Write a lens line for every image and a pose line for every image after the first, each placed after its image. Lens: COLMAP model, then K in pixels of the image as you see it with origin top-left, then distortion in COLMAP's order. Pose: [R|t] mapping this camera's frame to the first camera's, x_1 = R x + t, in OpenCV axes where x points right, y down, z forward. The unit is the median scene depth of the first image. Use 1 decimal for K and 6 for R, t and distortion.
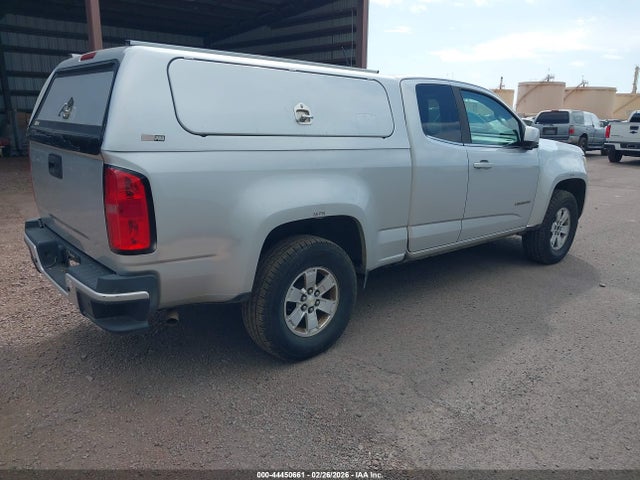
lens RADIAL K [[512.0, 0, 316.1], [0, 512.0, 239.3], [0, 0, 1]] dist [0.016175, -0.015595]
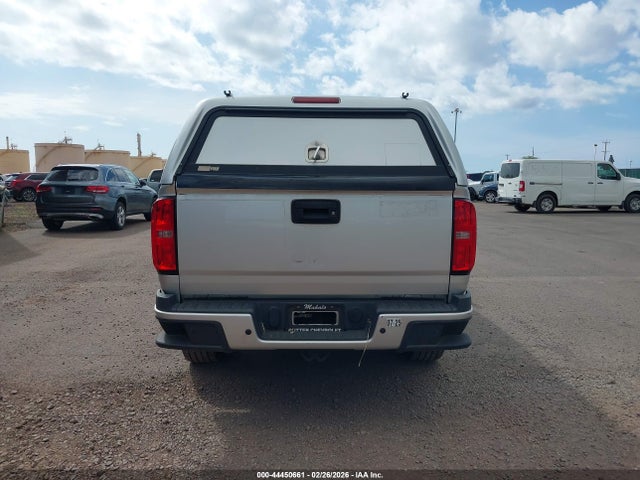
lens RADIAL K [[512.0, 0, 323.0], [0, 512.0, 244.4], [0, 0, 1]] dist [0.016175, -0.015595]
pose [[0.626034, -0.115312, 0.771223, -0.883918], [0.195768, 0.980573, -0.012299, -0.055087], [-0.754822, 0.158681, 0.636447, 0.295777]]
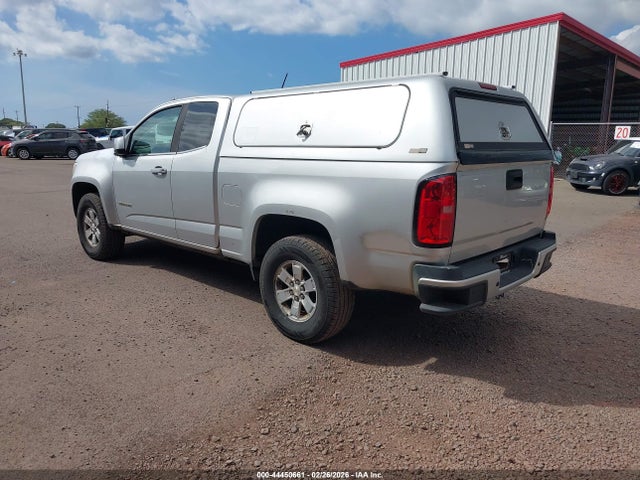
lens RADIAL K [[512.0, 0, 321.9], [0, 512.0, 240.9], [0, 0, 1]] dist [0.016175, -0.015595]
pose [[-0.122677, -0.220190, 0.967712, -1.172410], [0.228788, 0.942539, 0.243466, -0.291643], [-0.965715, 0.251269, -0.065251, 1.113330]]
